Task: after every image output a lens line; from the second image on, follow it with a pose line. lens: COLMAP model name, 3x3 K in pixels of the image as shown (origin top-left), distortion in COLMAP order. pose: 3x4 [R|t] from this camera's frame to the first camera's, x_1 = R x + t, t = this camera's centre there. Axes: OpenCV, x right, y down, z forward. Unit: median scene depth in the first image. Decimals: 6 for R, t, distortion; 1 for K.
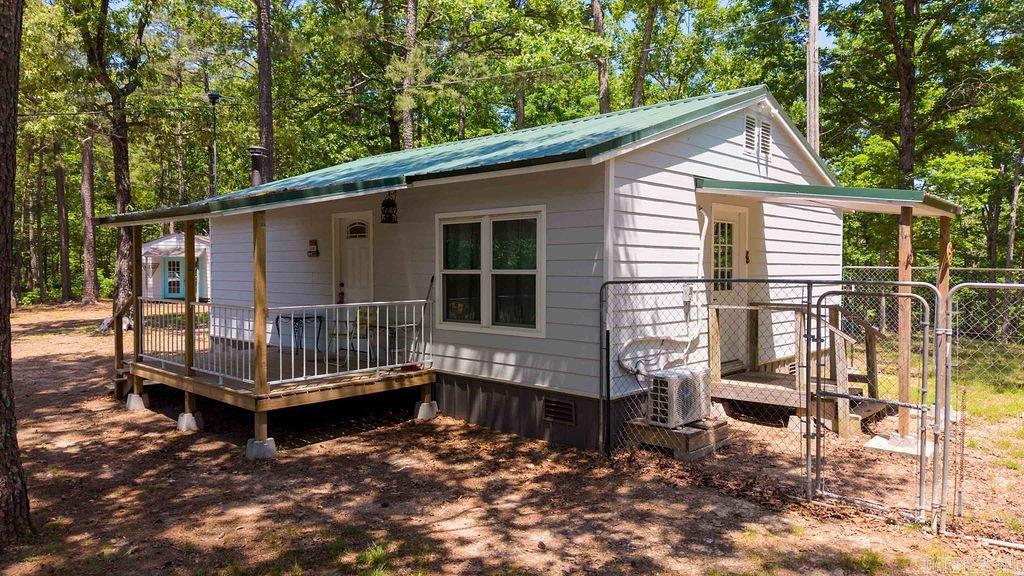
lens RADIAL K [[691.3, 0, 512.8], [0, 691.3, 288.3], [0, 0, 1]] dist [0.005568, 0.000582]
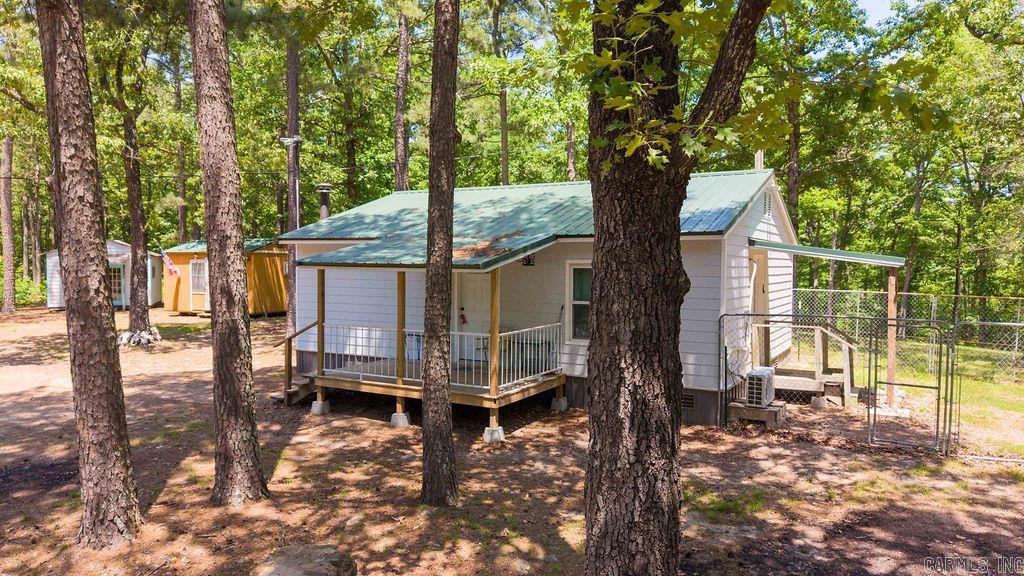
lens RADIAL K [[691.3, 0, 510.9], [0, 691.3, 286.0], [0, 0, 1]] dist [0.005568, 0.000582]
pose [[0.972925, -0.006072, 0.231040, -0.537935], [0.003685, 0.999935, 0.010760, -0.072114], [-0.231091, -0.009617, 0.972885, -0.305448]]
